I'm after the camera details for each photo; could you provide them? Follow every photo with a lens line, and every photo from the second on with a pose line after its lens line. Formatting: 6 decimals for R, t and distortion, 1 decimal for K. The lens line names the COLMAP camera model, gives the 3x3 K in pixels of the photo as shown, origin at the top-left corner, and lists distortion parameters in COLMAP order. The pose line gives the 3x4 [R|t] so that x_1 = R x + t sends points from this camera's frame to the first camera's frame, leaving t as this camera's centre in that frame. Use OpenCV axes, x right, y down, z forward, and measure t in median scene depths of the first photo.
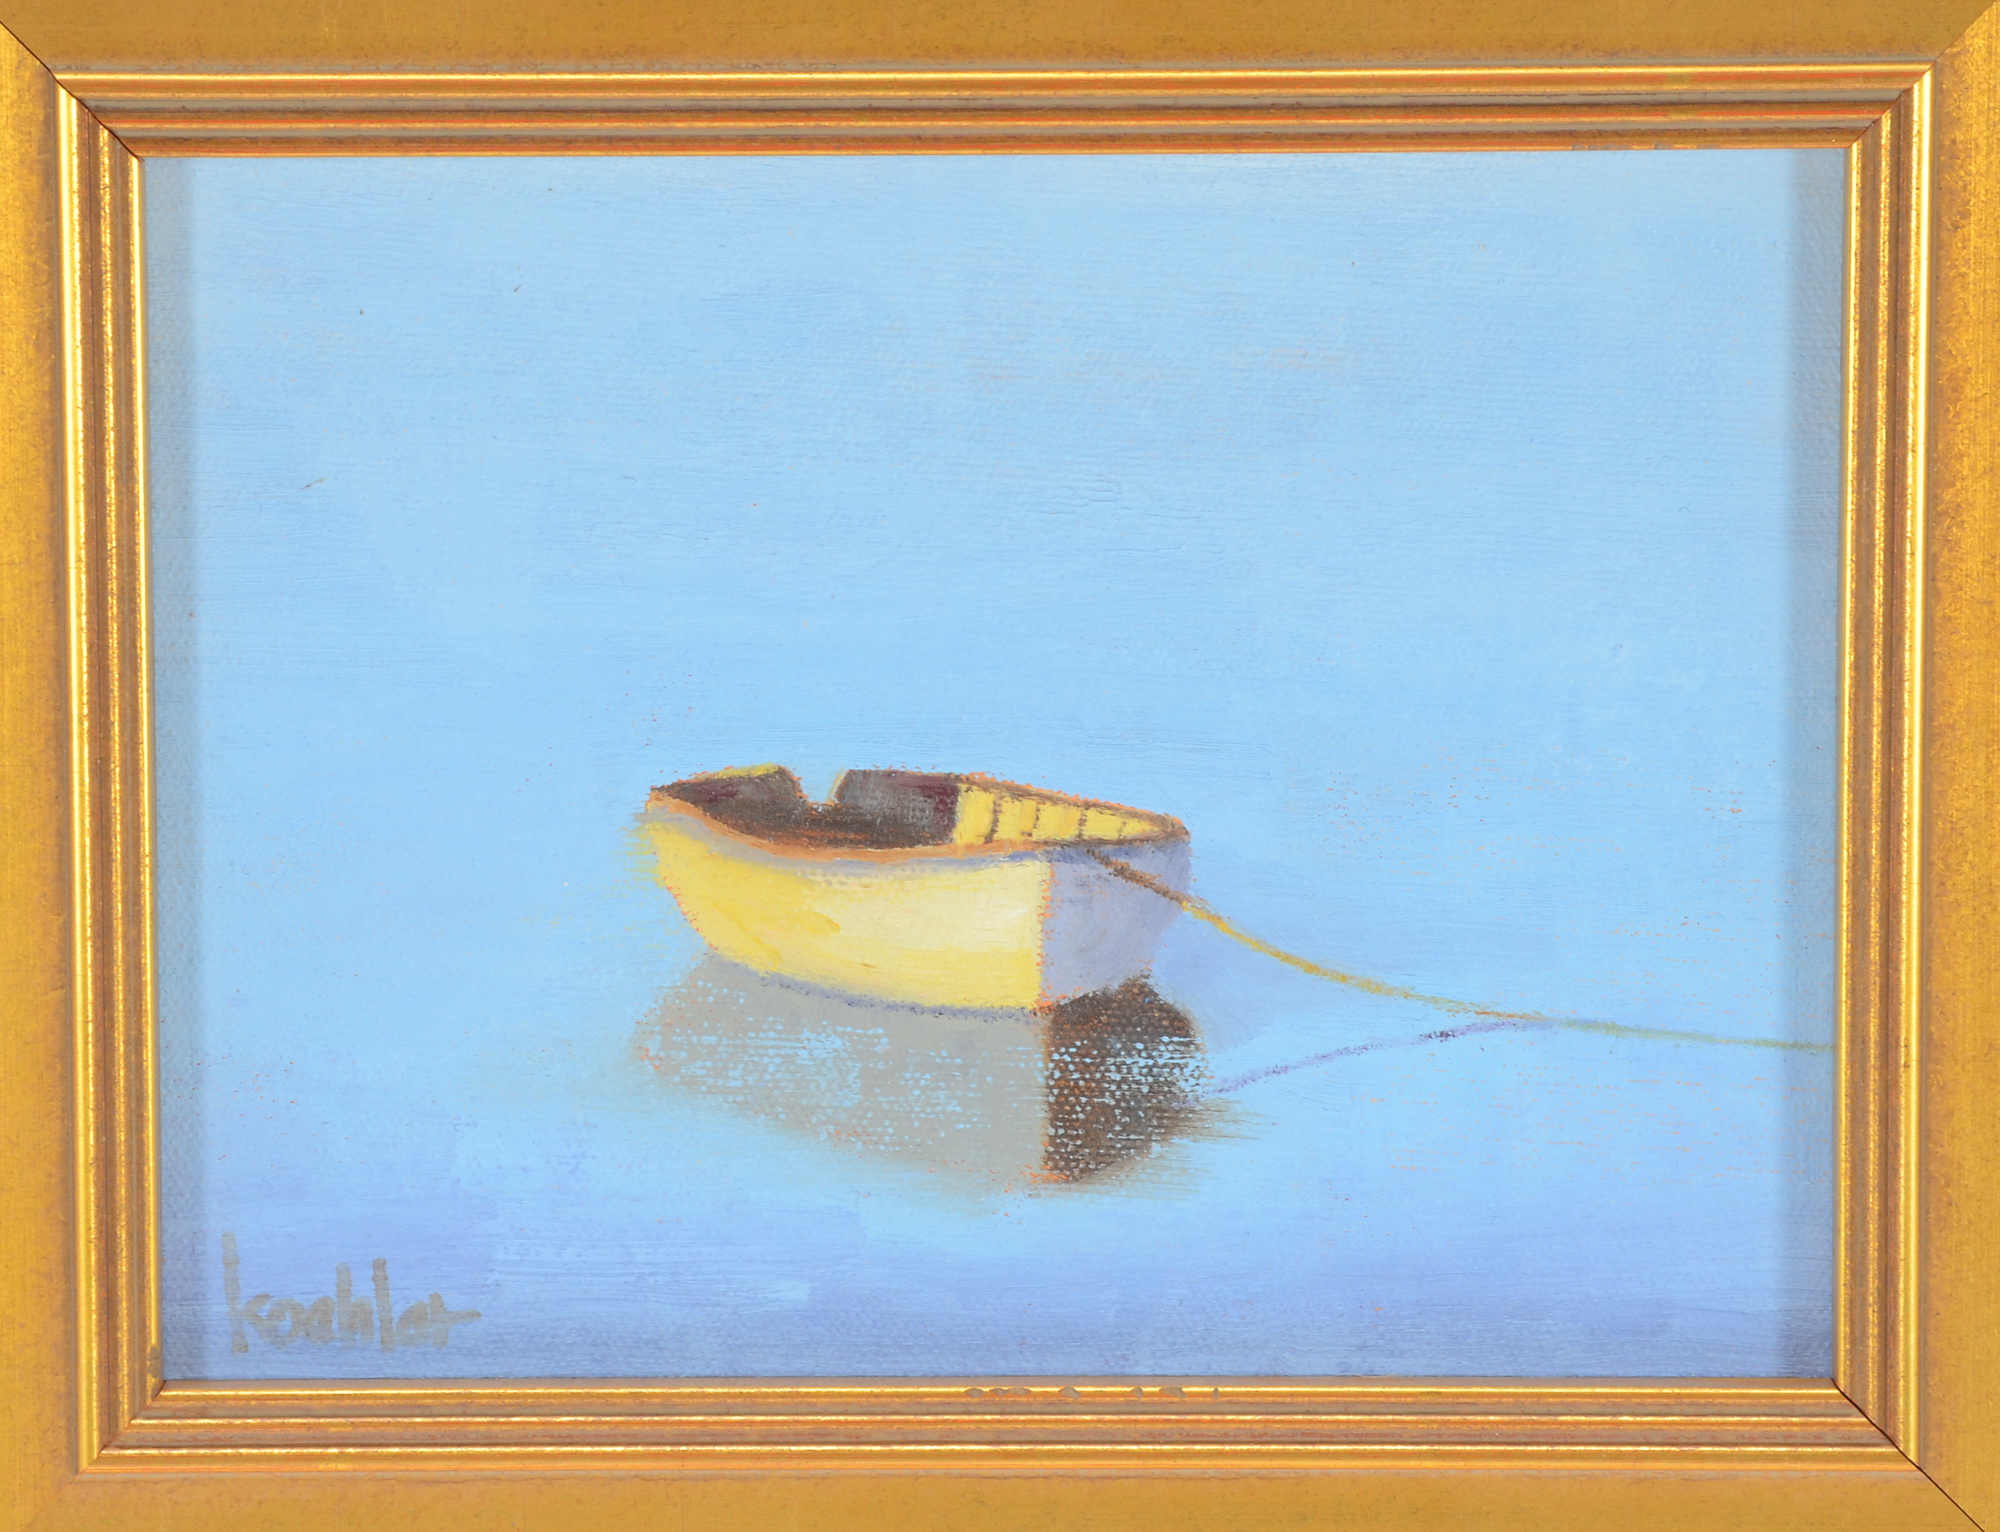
lens RADIAL K [[7800.7, 0, 926.4], [0, 7800.7, 764.4], [0, 0, 1]] dist [0.481801, 1.541223]
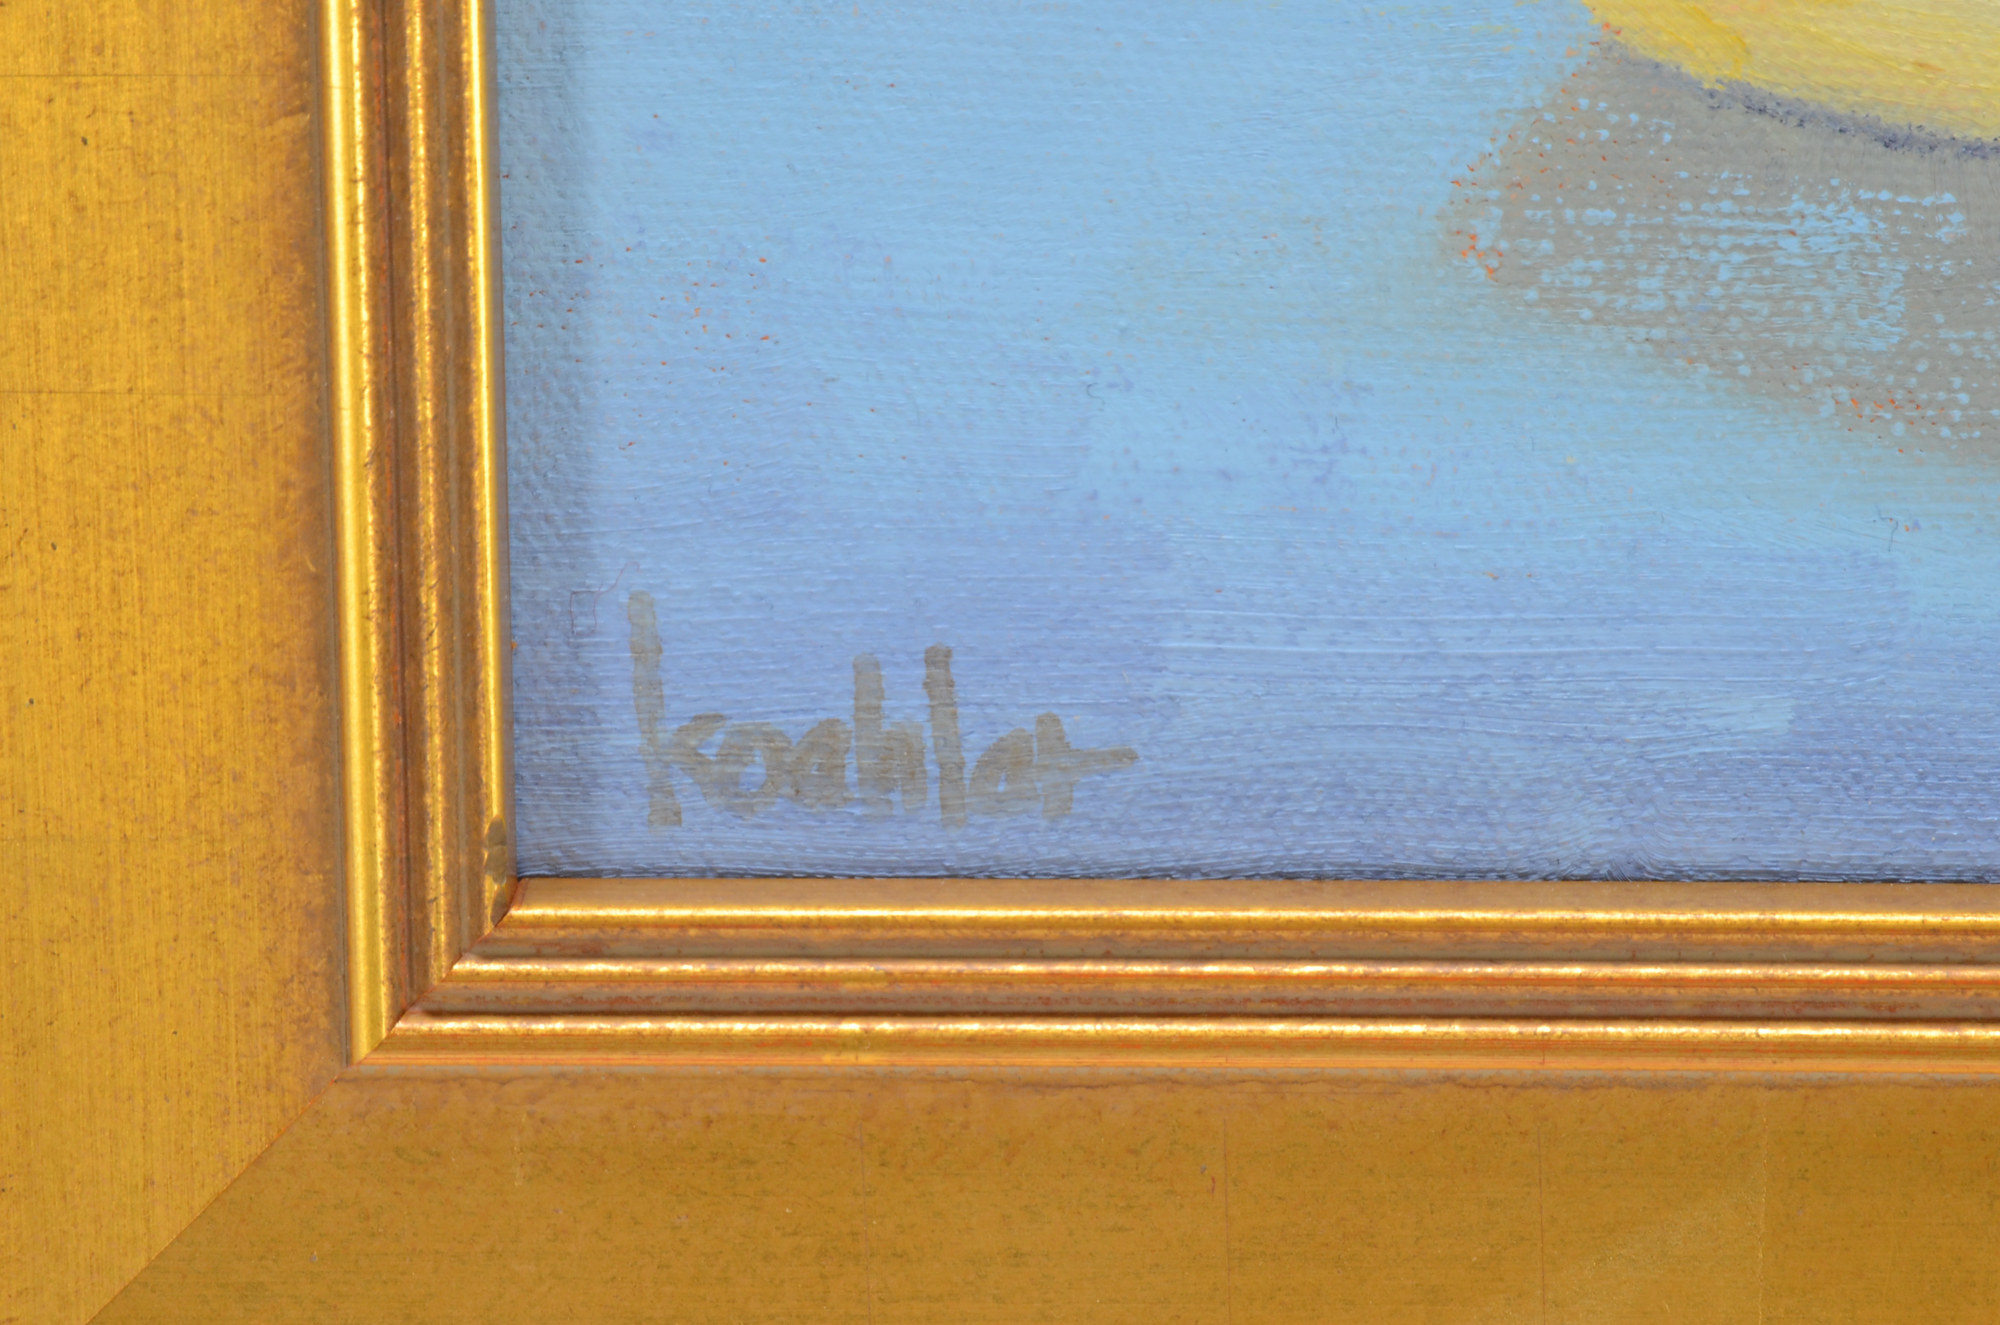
lens RADIAL K [[10217.1, 0, 1000.0], [0, 10217.1, 662.5], [0, 0, 1]] dist [0.573318, 3.458935]
pose [[0.998608, 0.005593, -0.052454, -0.031546], [-0.000581, 0.995468, 0.095091, 0.001634], [0.052748, -0.094928, 0.994086, 0.349015]]
